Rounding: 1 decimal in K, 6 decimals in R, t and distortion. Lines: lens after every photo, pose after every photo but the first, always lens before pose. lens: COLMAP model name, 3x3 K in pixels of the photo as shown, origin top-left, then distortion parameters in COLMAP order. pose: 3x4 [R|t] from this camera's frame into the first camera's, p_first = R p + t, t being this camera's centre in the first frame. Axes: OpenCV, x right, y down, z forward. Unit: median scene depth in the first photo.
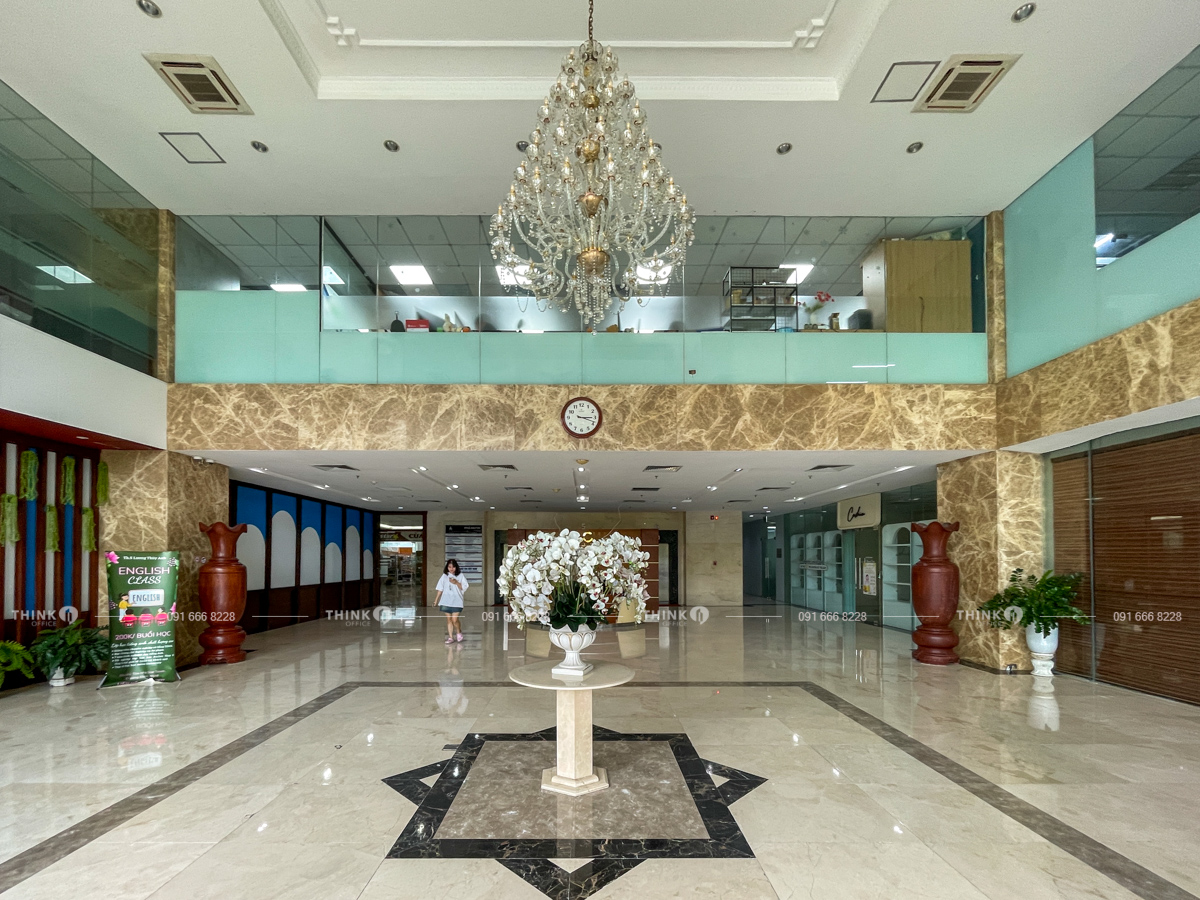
lens RADIAL K [[514.3, 0, 595.7], [0, 514.3, 540.5], [0, 0, 1]] dist [0.002901, -0.000357]
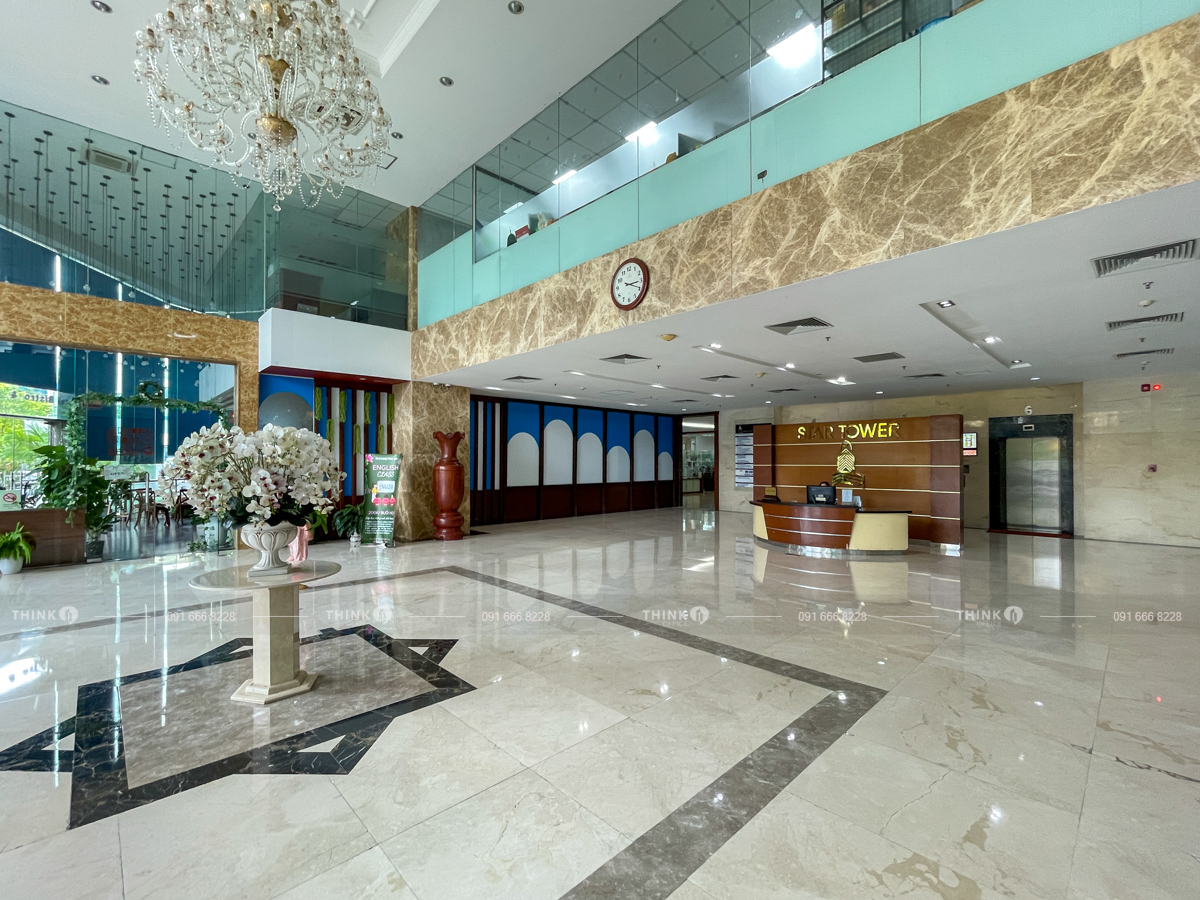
lens RADIAL K [[527.8, 0, 600.0], [0, 527.8, 450.0], [0, 0, 1]] dist [-0.003723, 0.000235]
pose [[0.694819, -0.015799, -0.719011, 0.534532], [0.023875, 0.999714, 0.001105, 0.020714], [0.718788, -0.017934, 0.694998, 0.380643]]
